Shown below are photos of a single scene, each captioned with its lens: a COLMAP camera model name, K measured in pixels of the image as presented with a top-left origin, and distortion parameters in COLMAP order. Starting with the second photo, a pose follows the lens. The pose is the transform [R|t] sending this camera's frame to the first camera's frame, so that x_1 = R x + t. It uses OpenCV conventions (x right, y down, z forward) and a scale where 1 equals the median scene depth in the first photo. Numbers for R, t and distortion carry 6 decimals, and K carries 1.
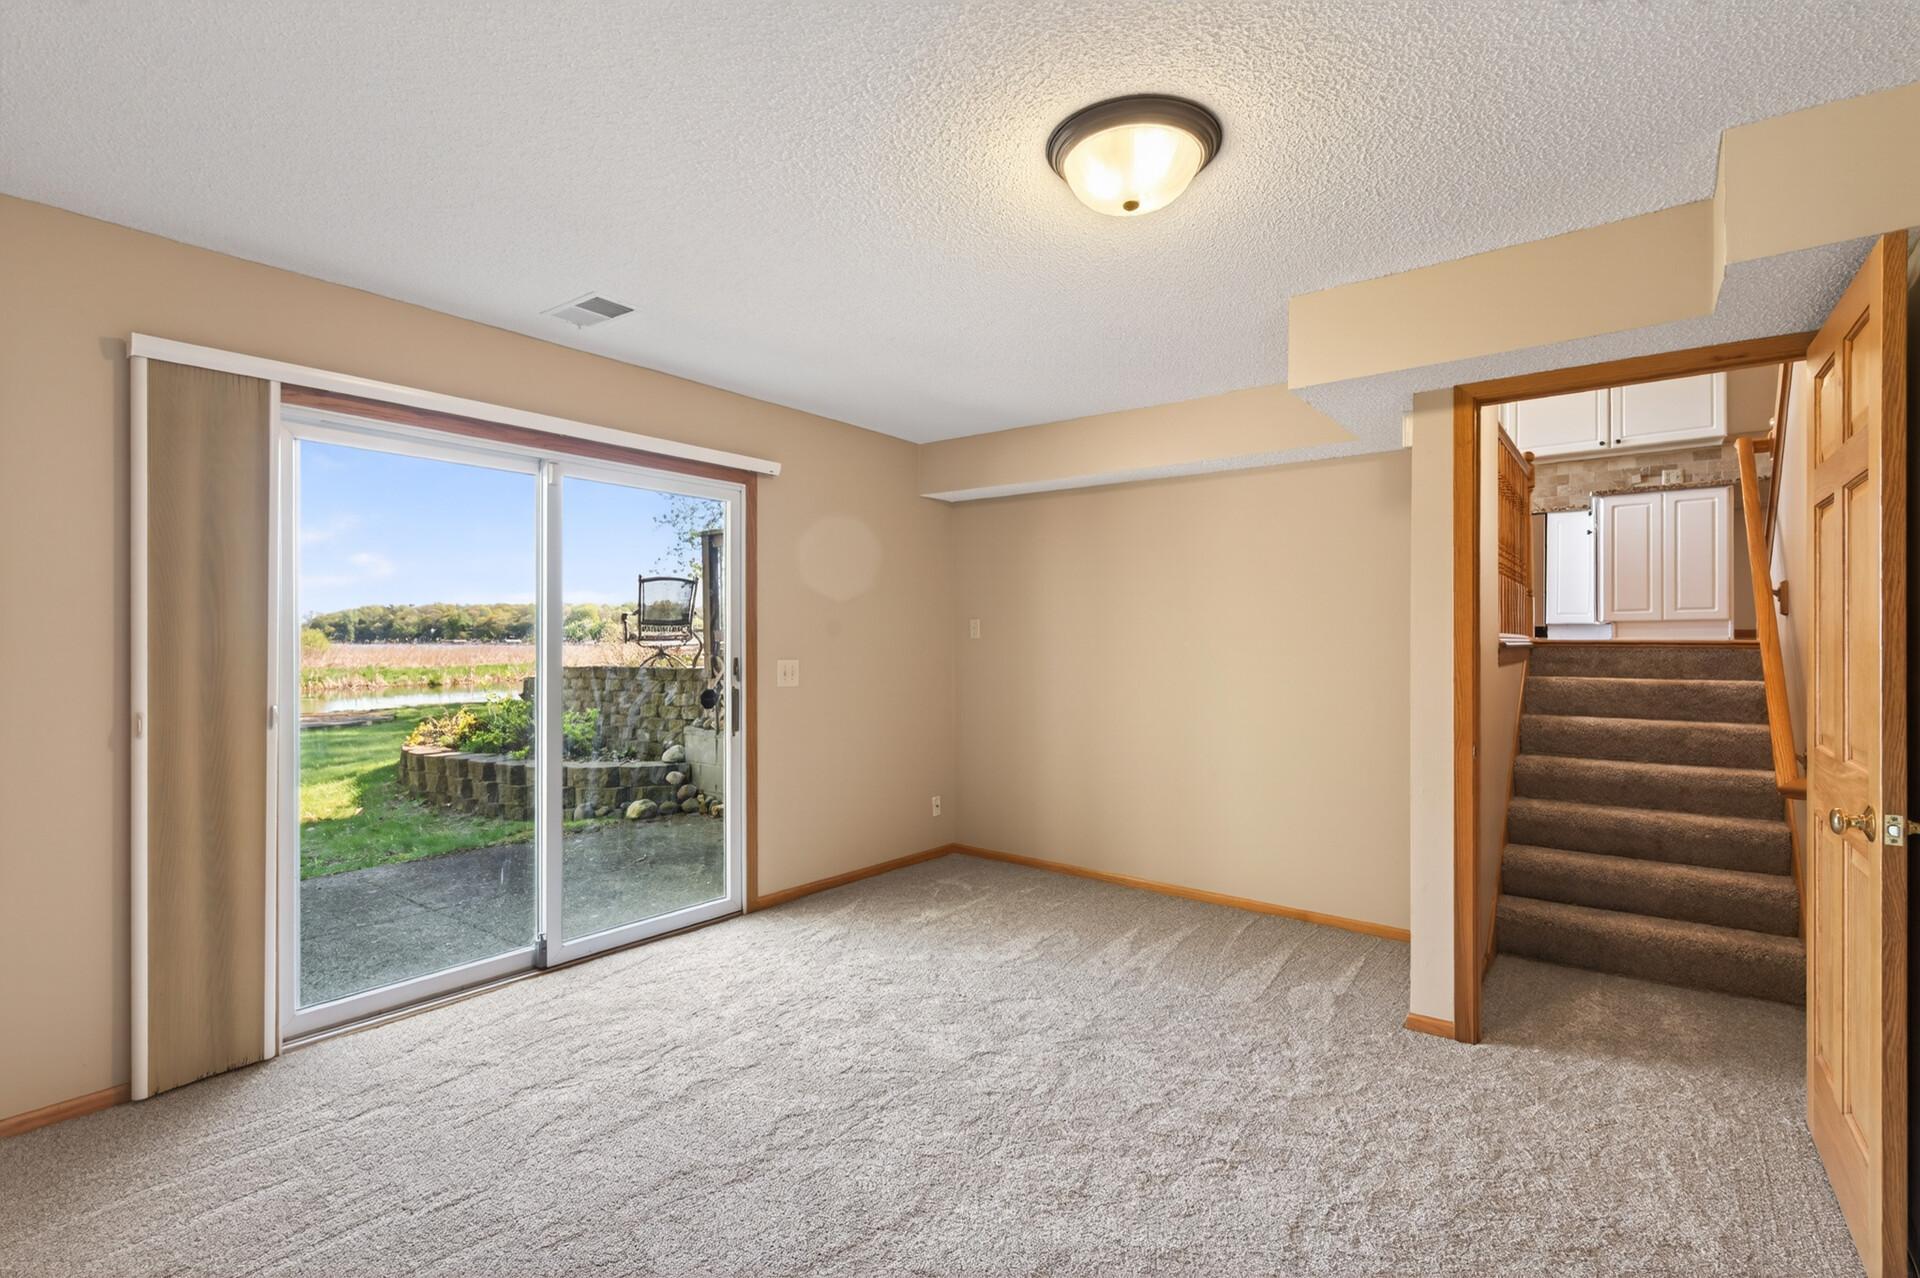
lens RADIAL K [[891.8, 0, 951.6], [0, 891.8, 642.3], [0, 0, 1]] dist [-0.003694, -0.001331]
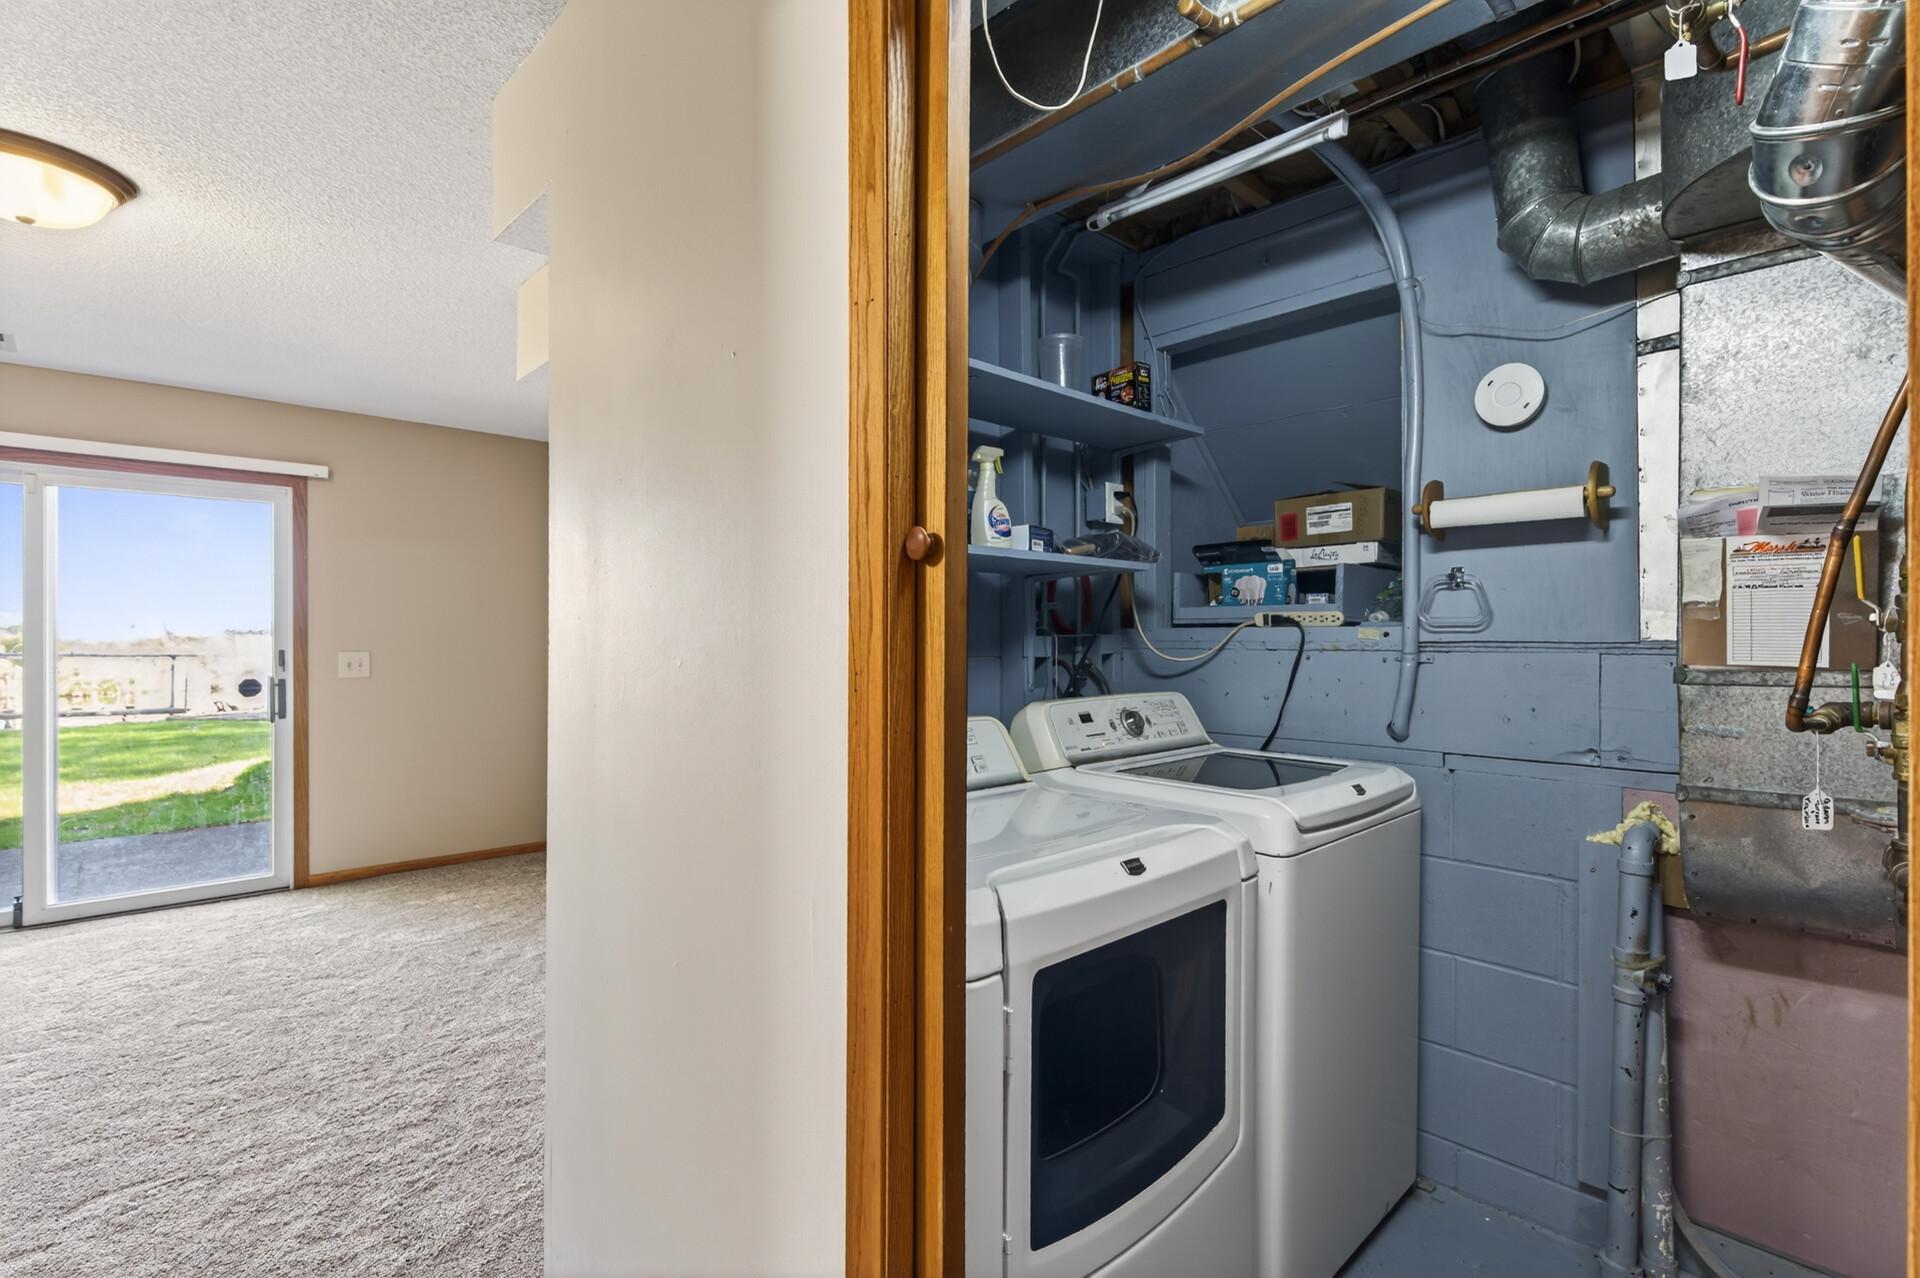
lens RADIAL K [[891.8, 0, 954.3], [0, 891.8, 641.4], [0, 0, 1]] dist [-0.003694, -0.001331]
pose [[0.989081, -0.001877, -0.147358, 0.720161], [0.001991, 0.999998, 0.000627, 0.008079], [0.147357, -0.000913, 0.989083, 0.063444]]
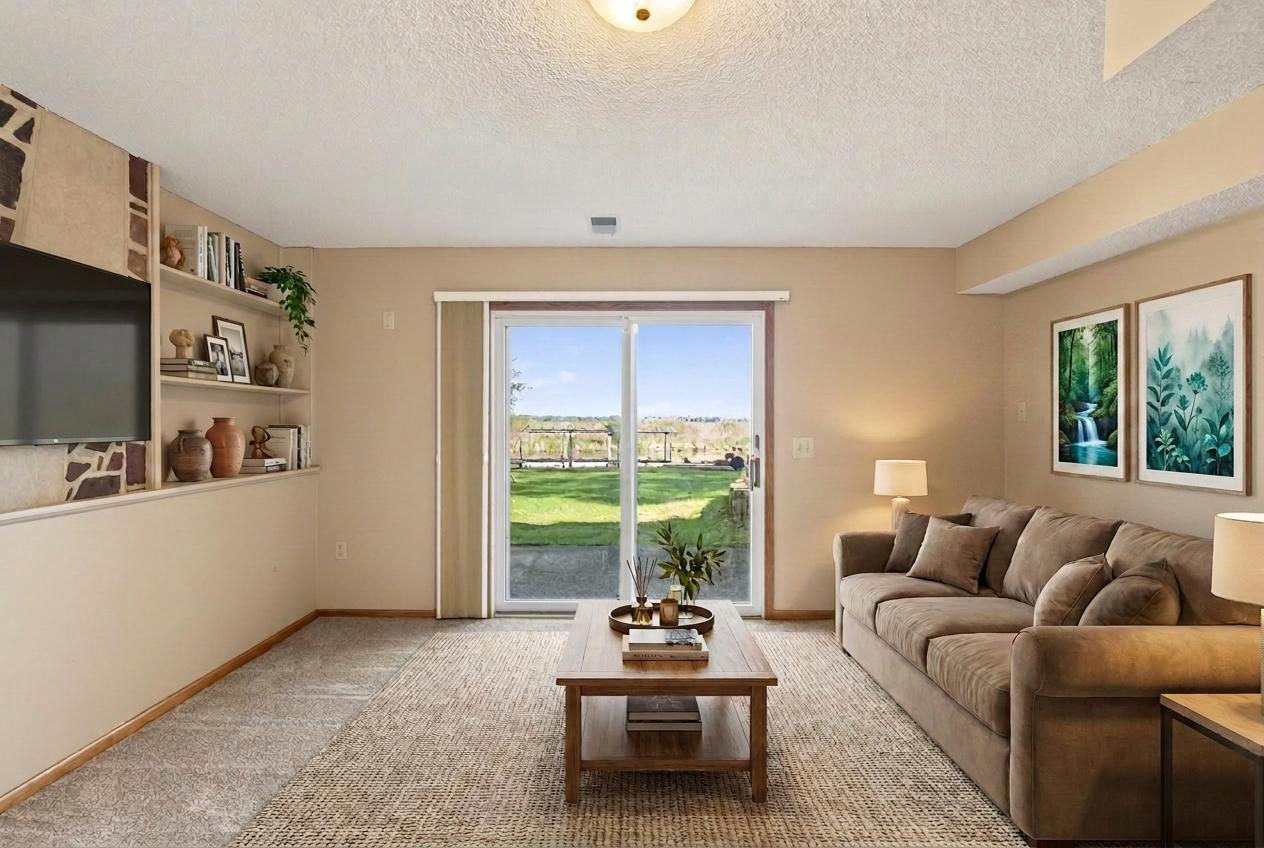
lens RADIAL K [[587.1, 0, 627.6], [0, 587.1, 425.1], [0, 0, 1]] dist [-0.003694, -0.001331]
pose [[0.597694, 0.000483, -0.801724, 0.380834], [-0.002020, 0.999998, -0.000904, 0.002429], [0.801721, 0.002159, 0.597694, 0.285490]]
